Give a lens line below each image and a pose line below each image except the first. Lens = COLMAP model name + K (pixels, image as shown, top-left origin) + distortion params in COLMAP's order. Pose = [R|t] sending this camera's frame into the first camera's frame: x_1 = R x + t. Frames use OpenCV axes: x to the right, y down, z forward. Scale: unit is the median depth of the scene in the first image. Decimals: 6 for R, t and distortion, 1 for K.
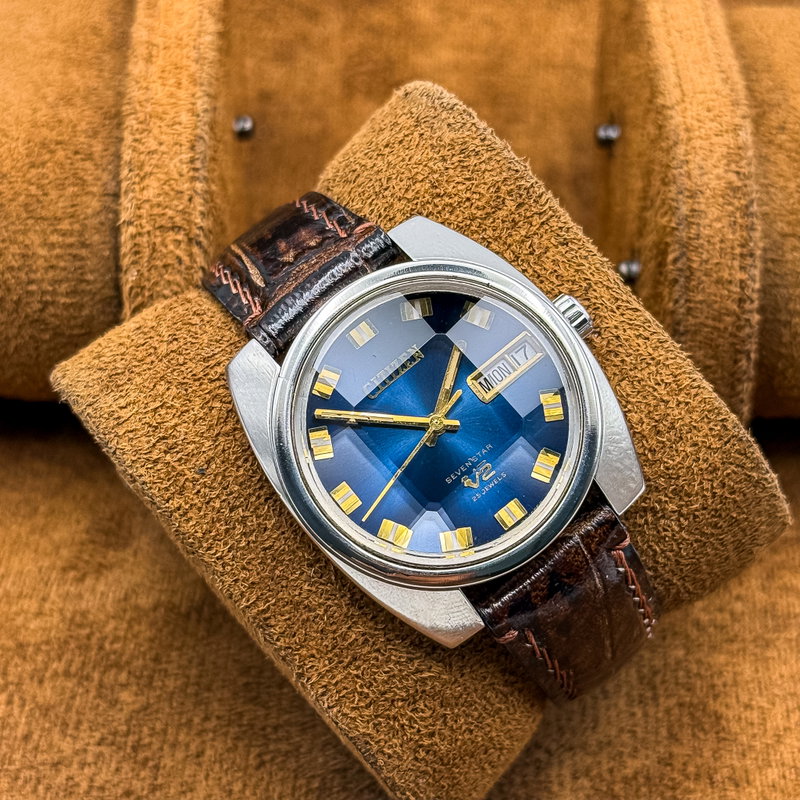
lens RADIAL K [[2097.1, 0, 392.1], [0, 2097.1, 419.6], [0, 0, 1]] dist [0.088525, 0.000000]
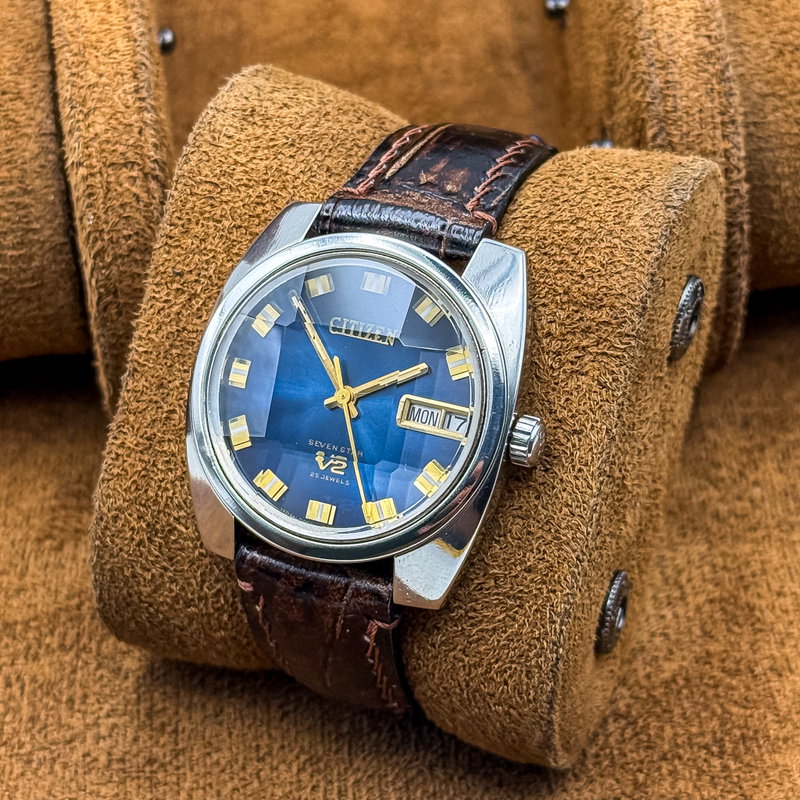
lens RADIAL K [[2524.8, 0, 409.5], [0, 2524.8, 412.1], [0, 0, 1]] dist [0.170320, 0.000000]
pose [[0.991943, -0.118275, 0.045386, -0.041265], [0.116726, 0.992533, 0.035390, -0.005865], [-0.049233, -0.029807, 0.998342, -0.139131]]
